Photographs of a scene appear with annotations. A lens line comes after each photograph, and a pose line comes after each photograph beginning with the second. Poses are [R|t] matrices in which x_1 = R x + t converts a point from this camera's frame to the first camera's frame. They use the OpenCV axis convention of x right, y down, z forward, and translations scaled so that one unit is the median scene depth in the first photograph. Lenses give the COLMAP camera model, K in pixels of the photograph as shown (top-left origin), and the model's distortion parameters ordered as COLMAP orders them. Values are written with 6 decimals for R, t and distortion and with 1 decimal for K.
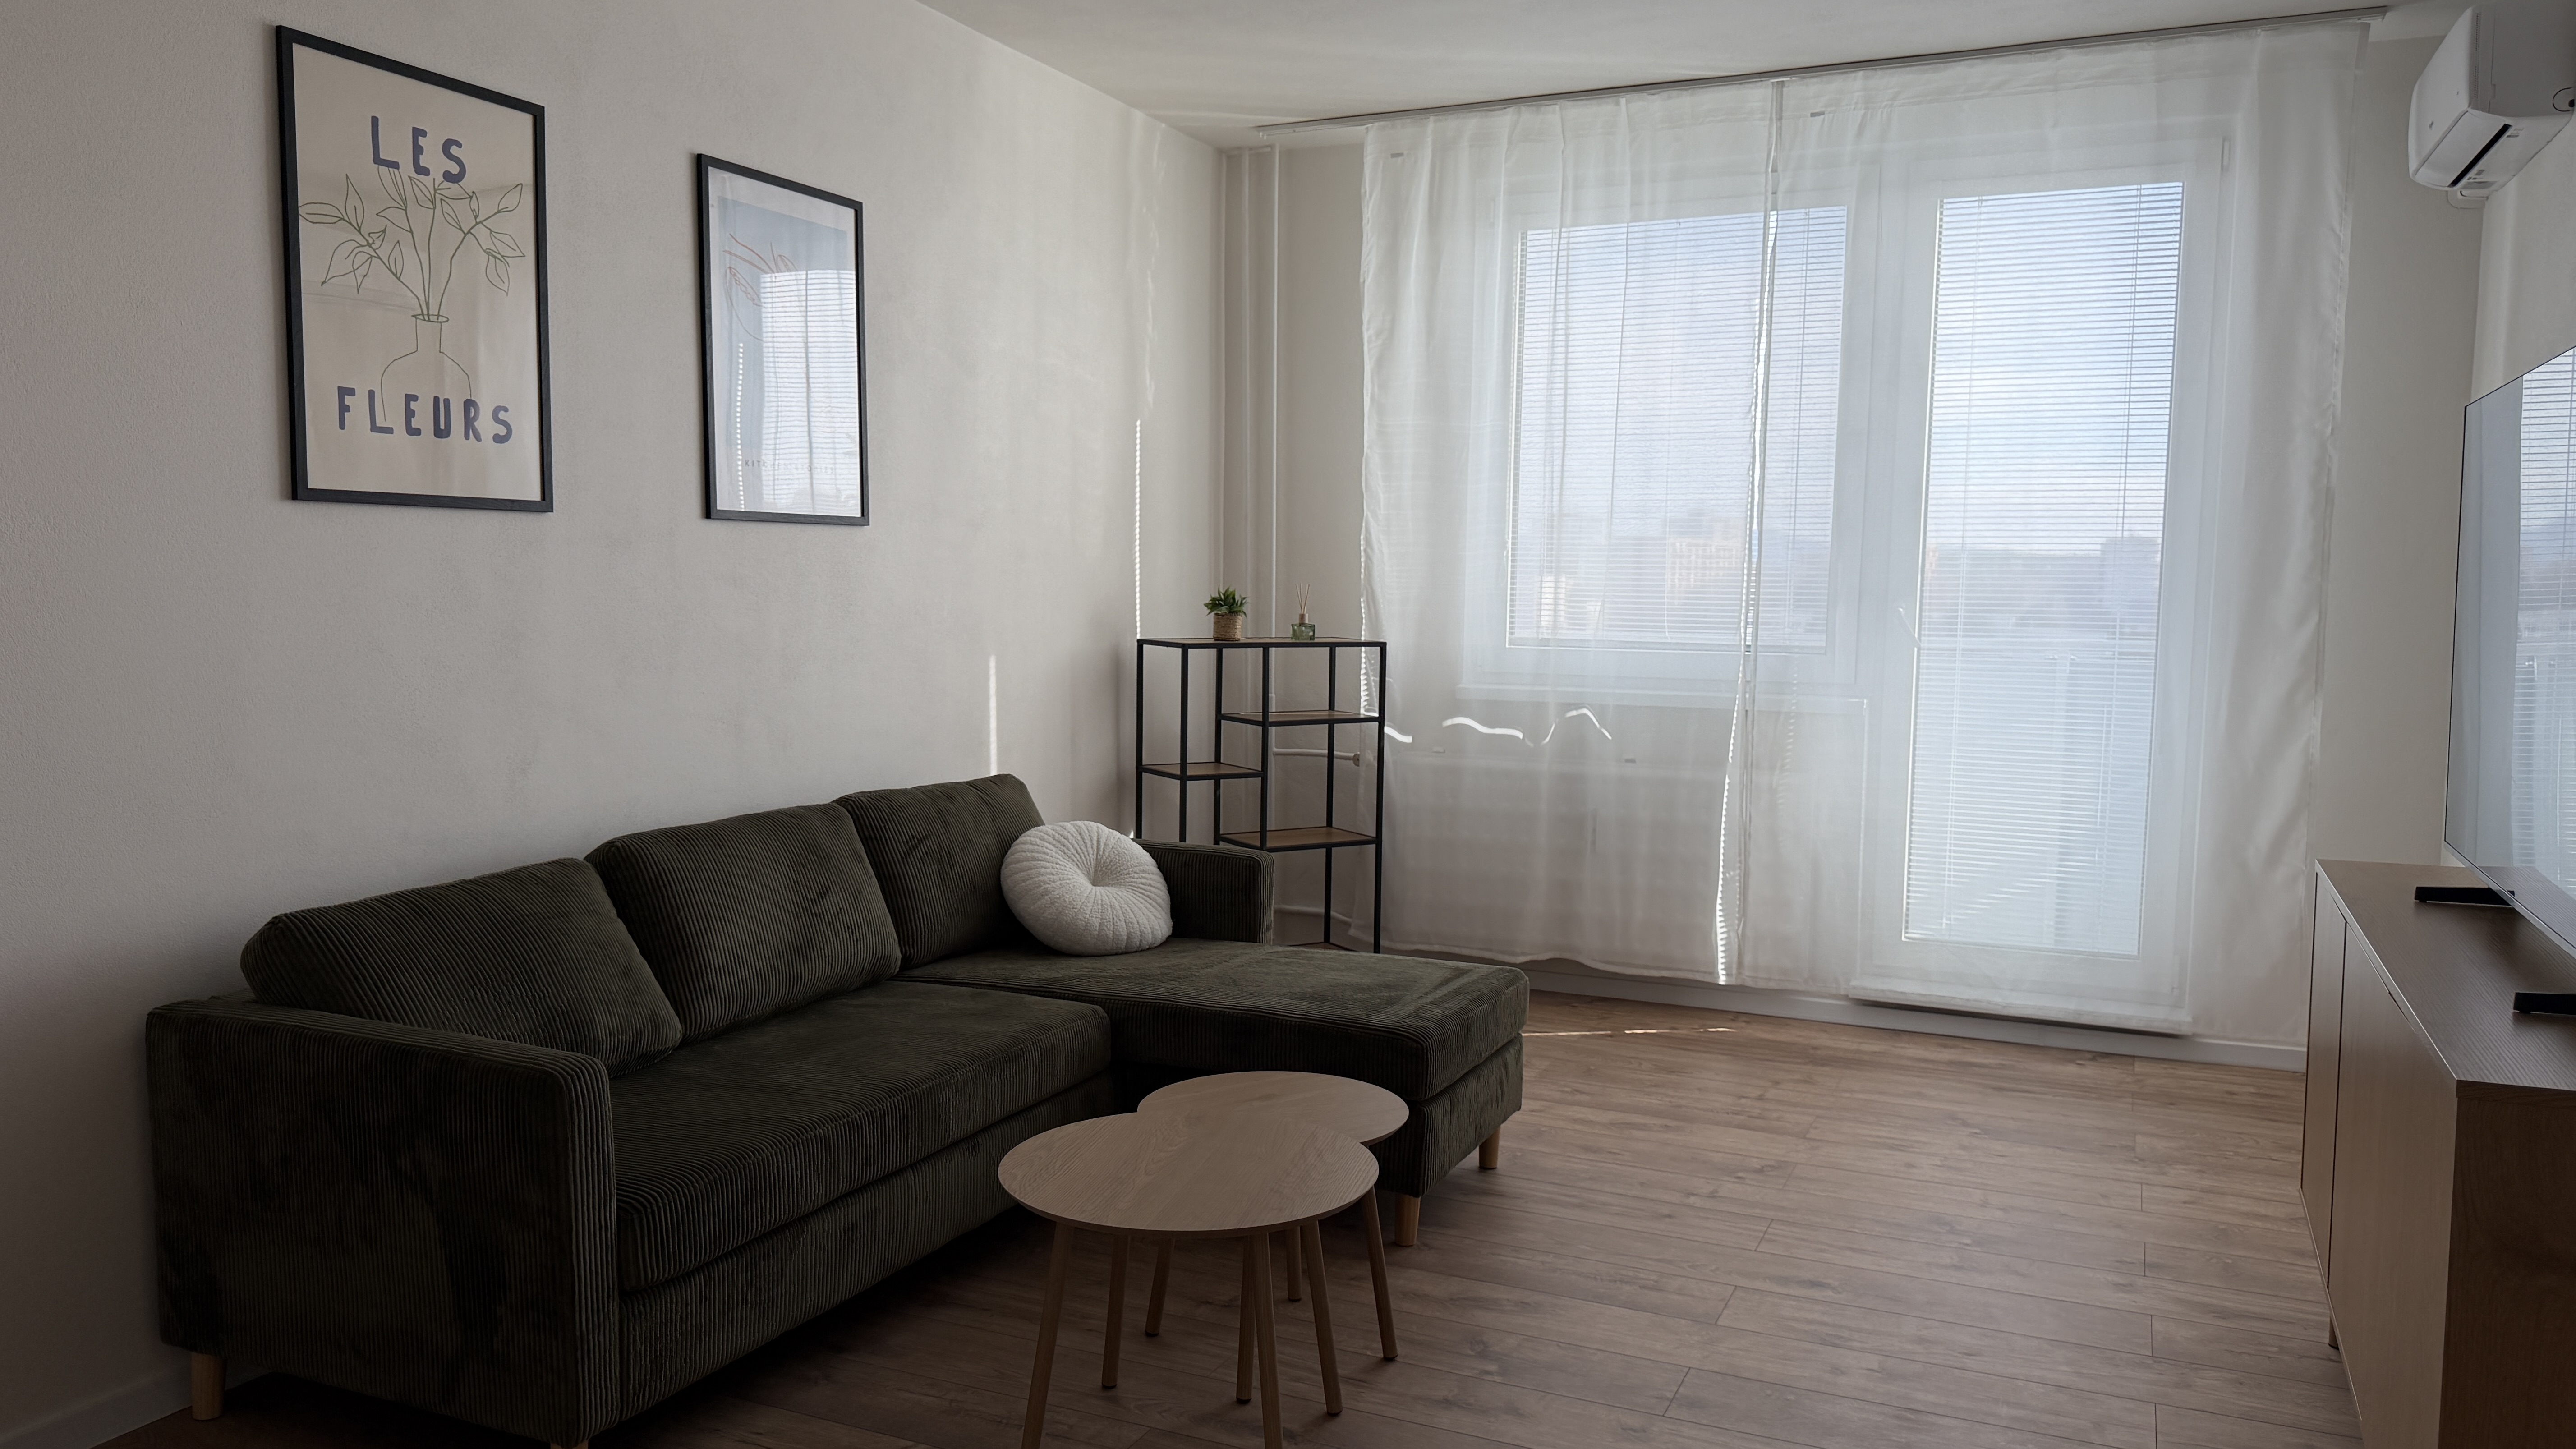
lens RADIAL K [[1814.8, 0, 1288.0], [0, 1814.8, 724.5], [0, 0, 1]] dist [0.120549, -0.169396]
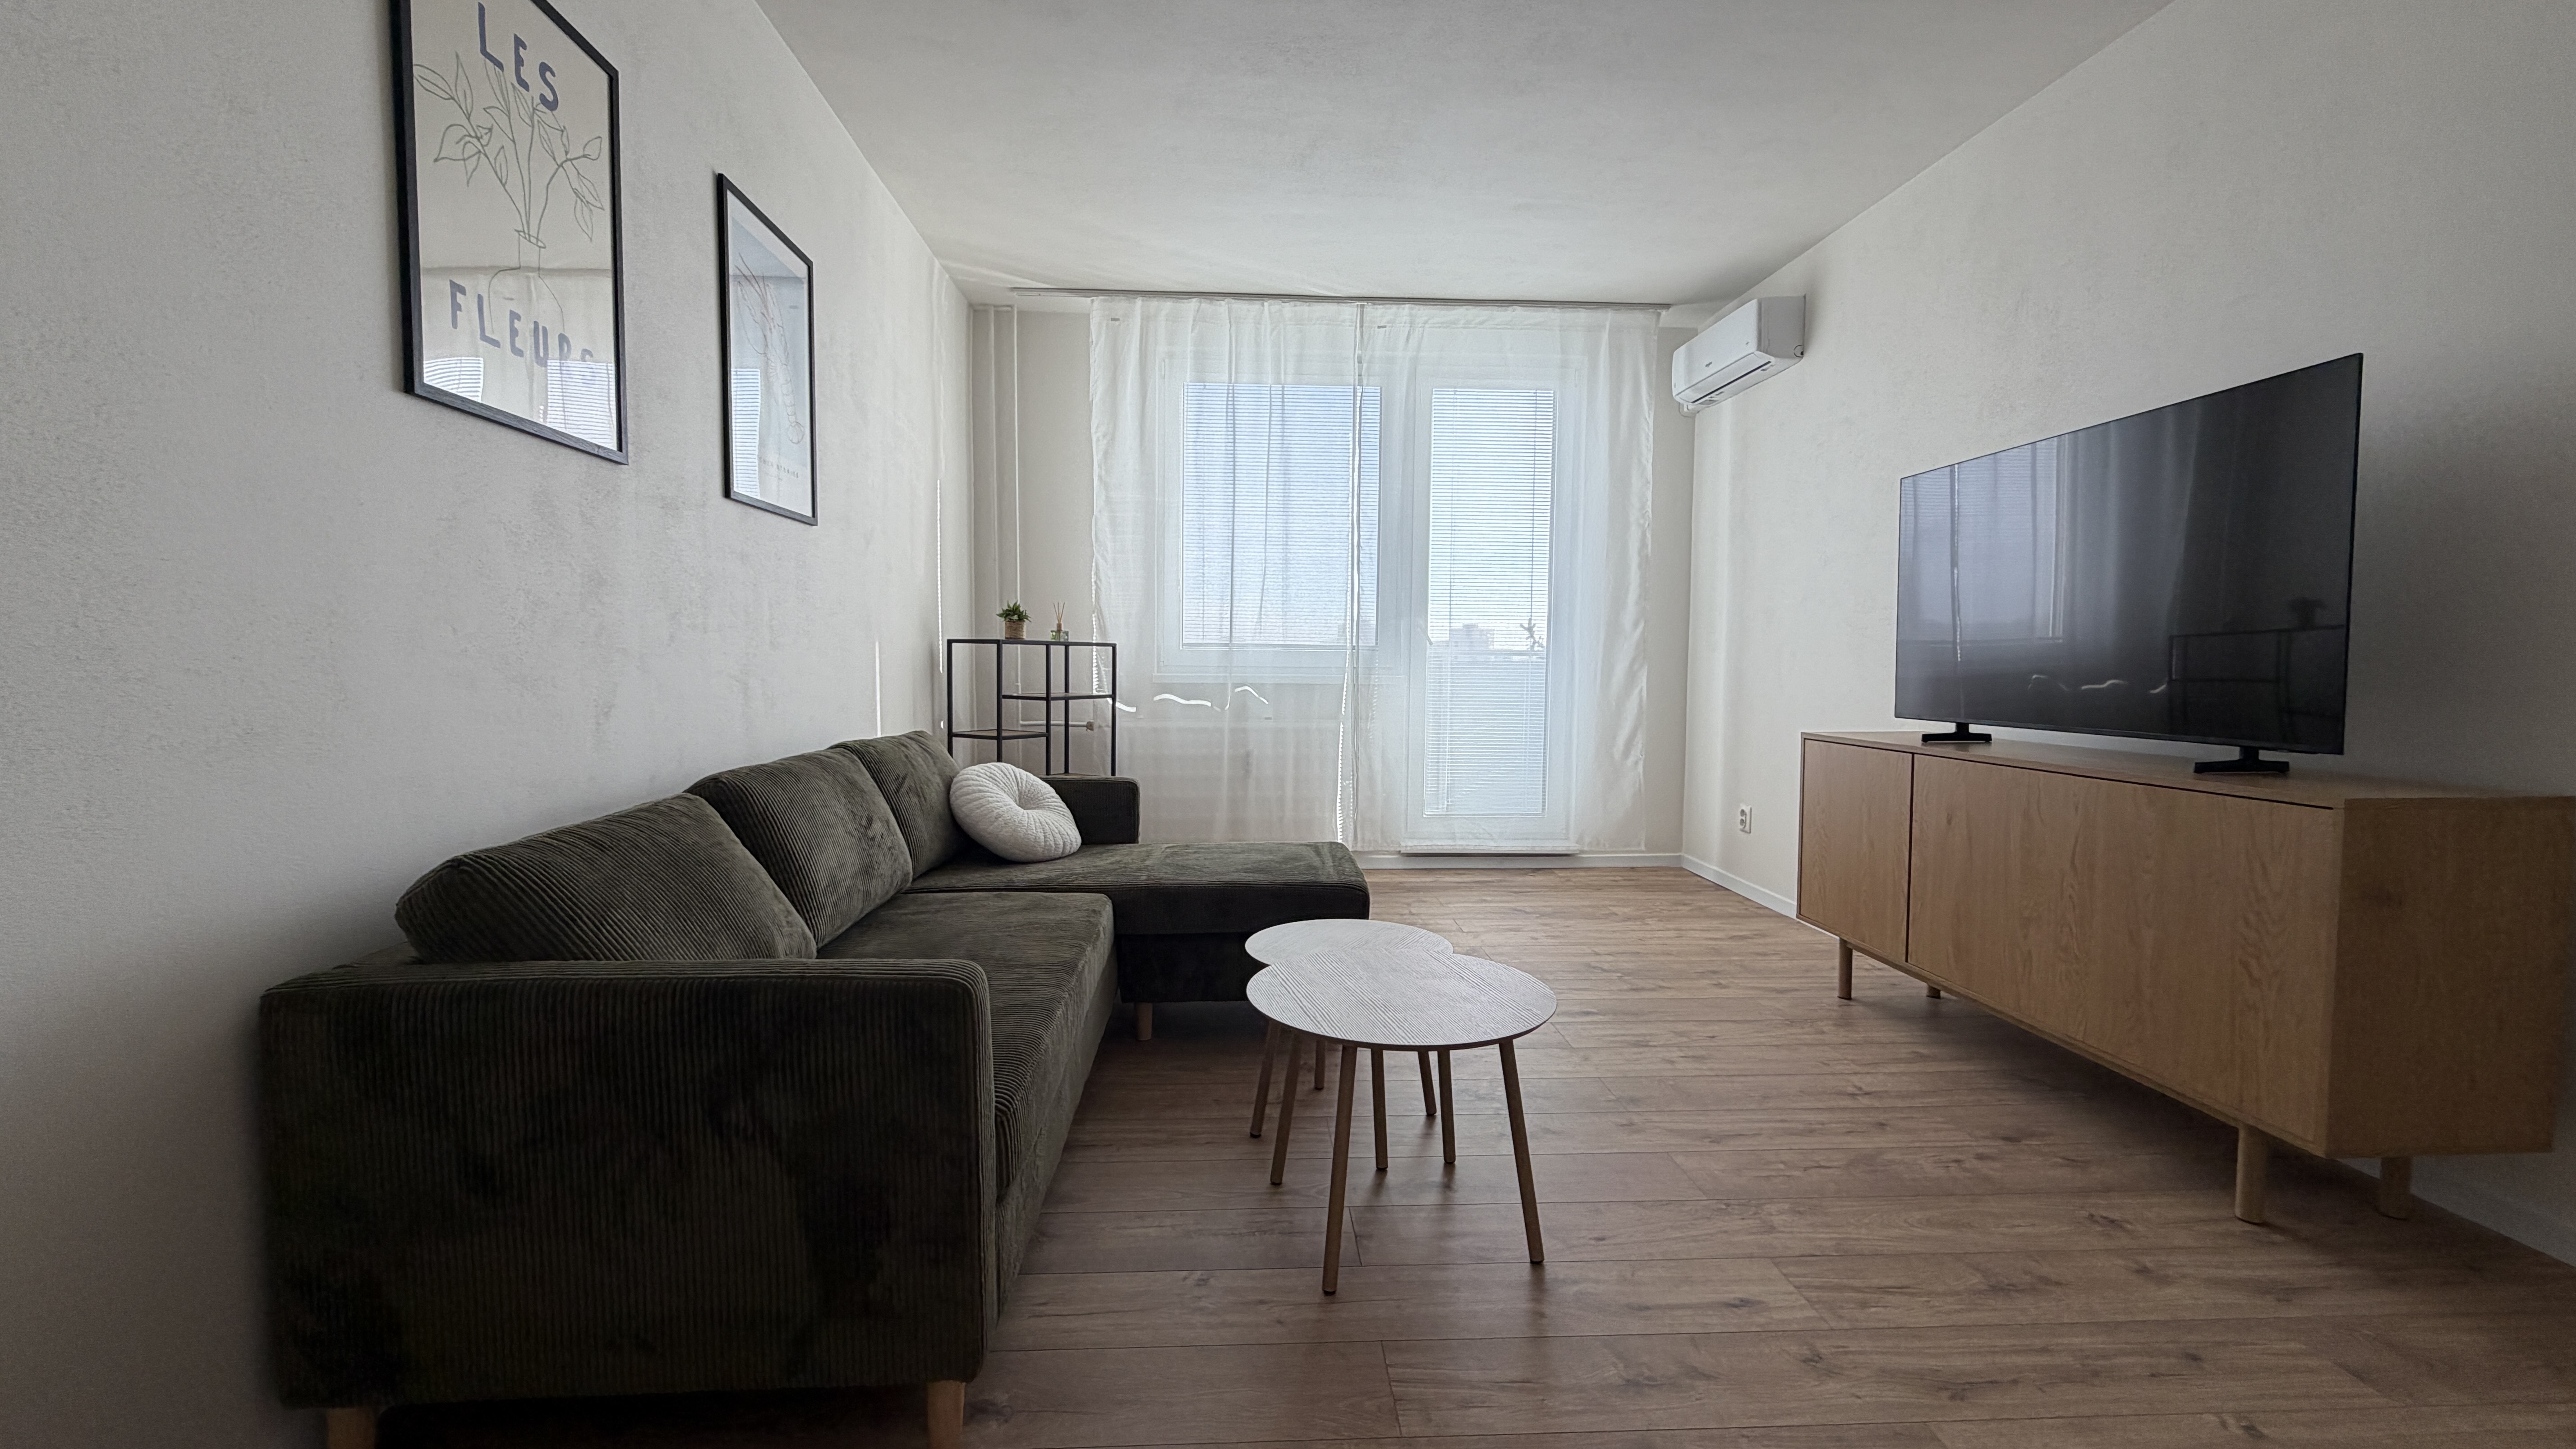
lens RADIAL K [[1019.6, 0, 1280.4], [0, 1019.6, 720.7], [0, 0, 1]] dist [-0.001658, 0.000075]
pose [[0.888963, -0.030860, 0.456938, -0.260658], [0.039259, 0.999189, -0.008895, 0.036787], [-0.456293, 0.025847, 0.889454, 0.253159]]
